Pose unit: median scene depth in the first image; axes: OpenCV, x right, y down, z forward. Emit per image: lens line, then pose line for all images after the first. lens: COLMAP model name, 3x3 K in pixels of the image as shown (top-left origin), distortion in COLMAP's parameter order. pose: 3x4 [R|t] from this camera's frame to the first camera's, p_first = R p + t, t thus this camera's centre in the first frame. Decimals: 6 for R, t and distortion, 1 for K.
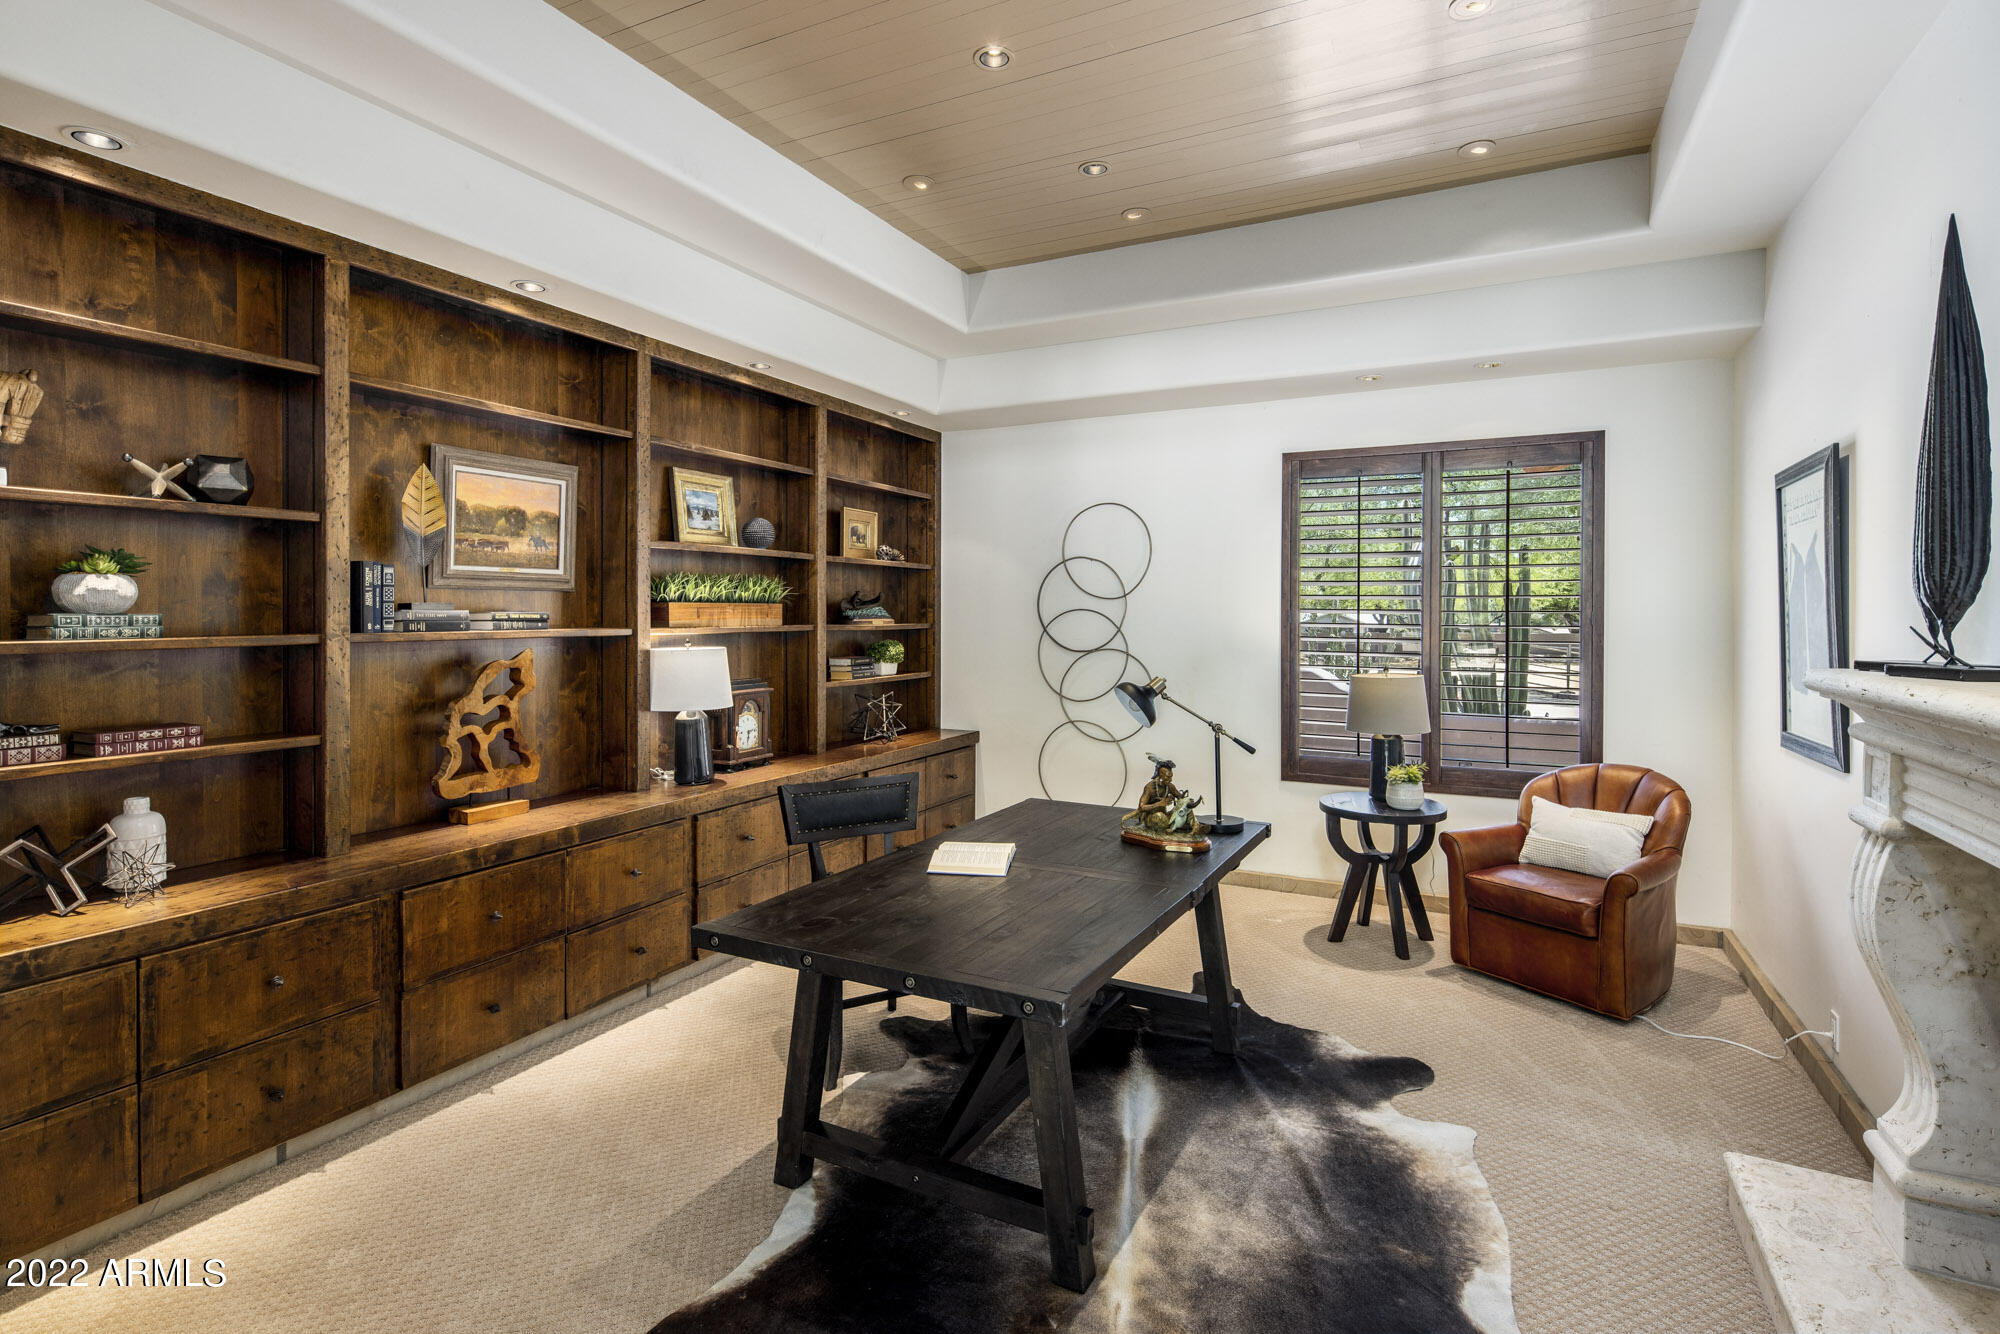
lens RADIAL K [[964.3, 0, 999.2], [0, 964.3, 627.9], [0, 0, 1]] dist [0.002242, -0.006538]
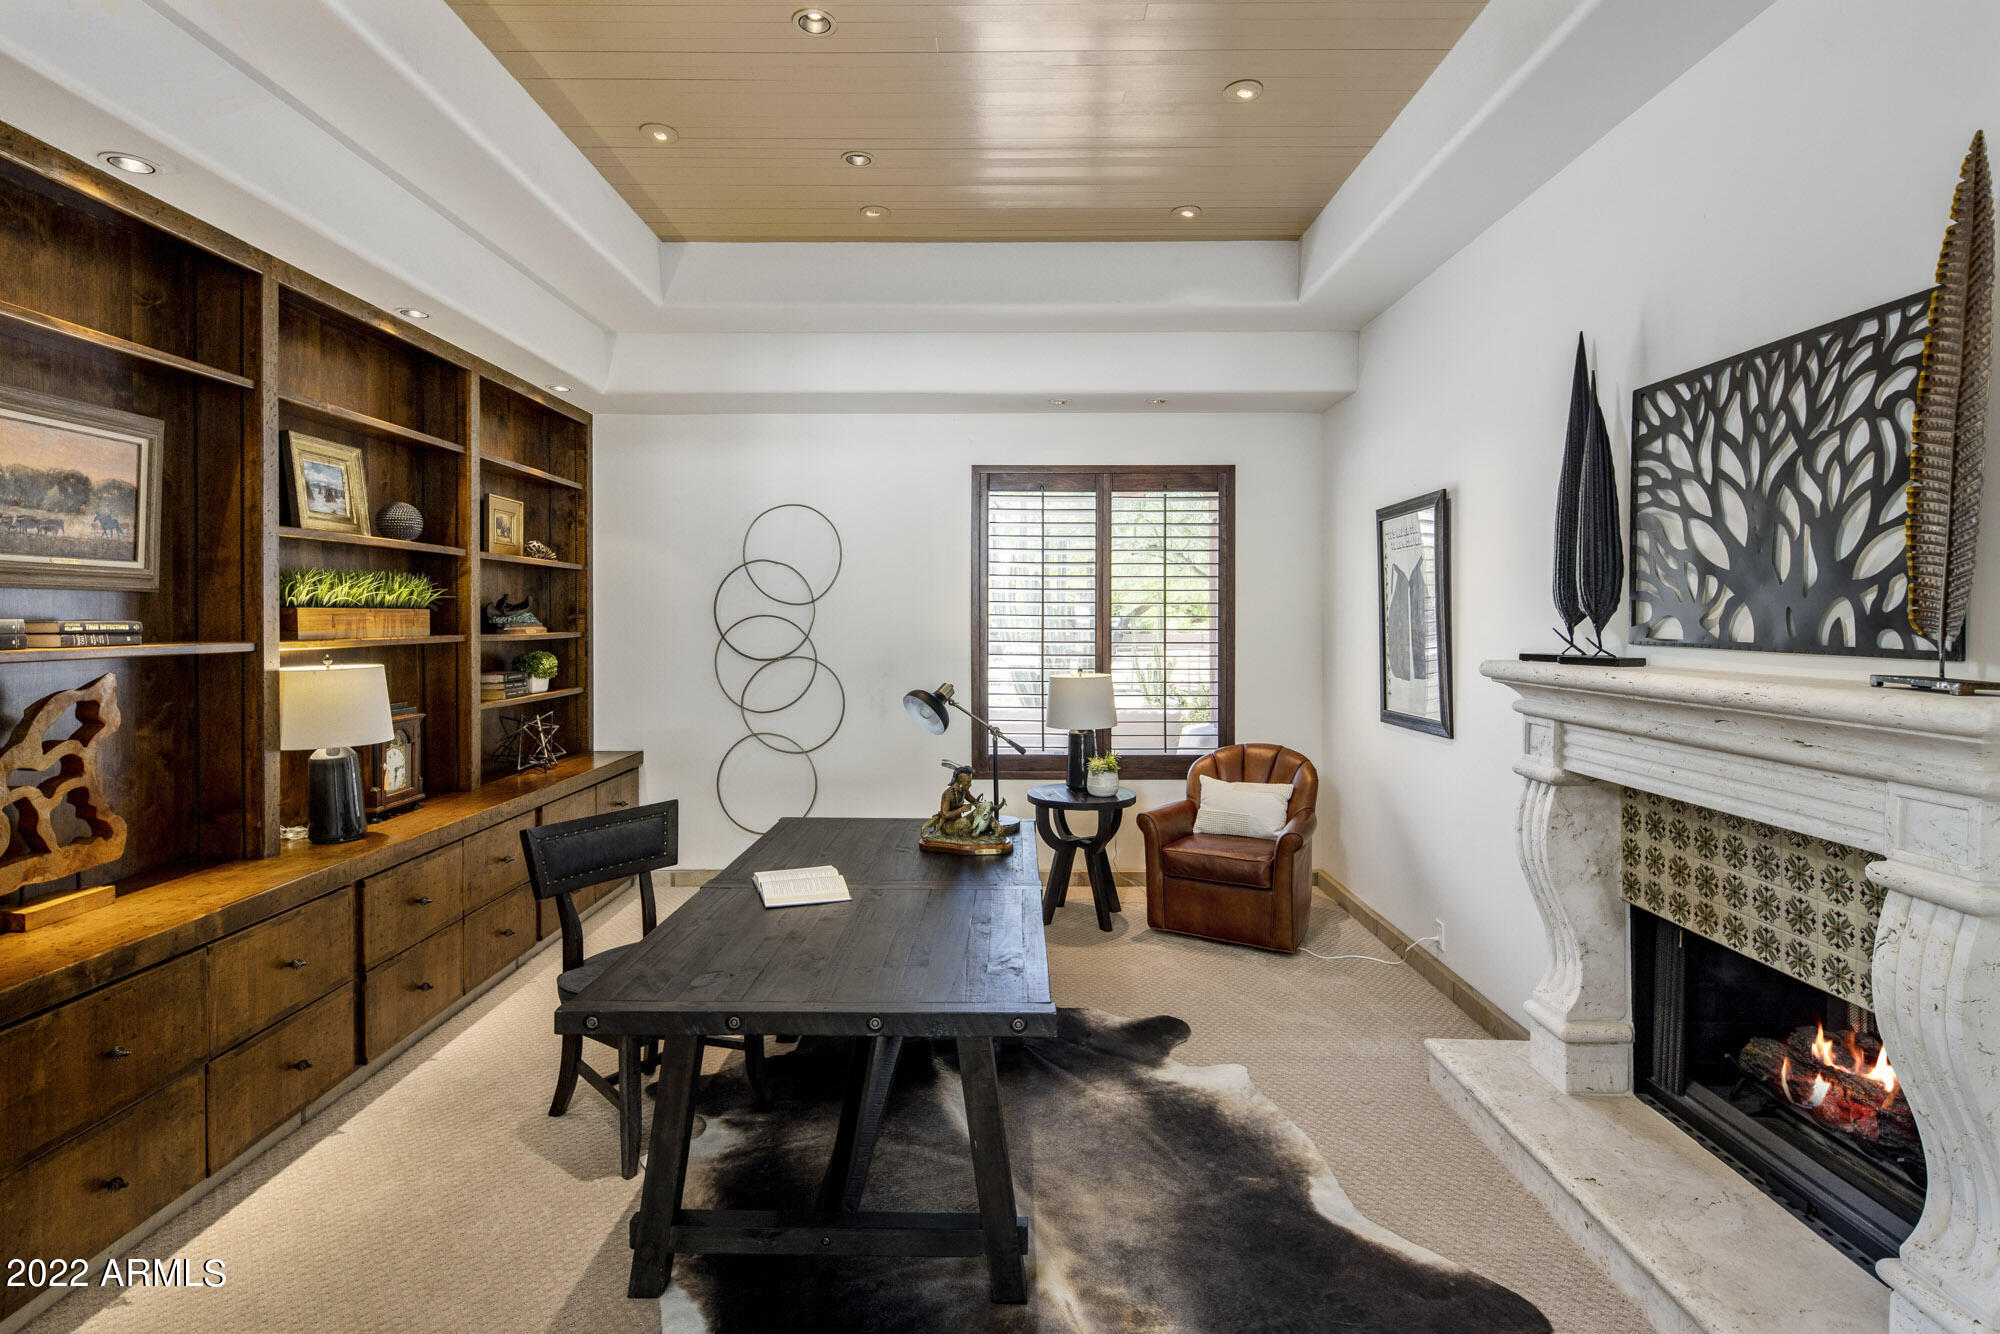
lens RADIAL K [[977.7, 0, 996.0], [0, 977.7, 635.9], [0, 0, 1]] dist [0.001232, -0.006280]
pose [[0.892366, -0.011153, 0.451175, -0.216434], [0.009792, 0.999938, 0.005350, -0.002950], [-0.451207, -0.000356, 0.892419, 0.062711]]
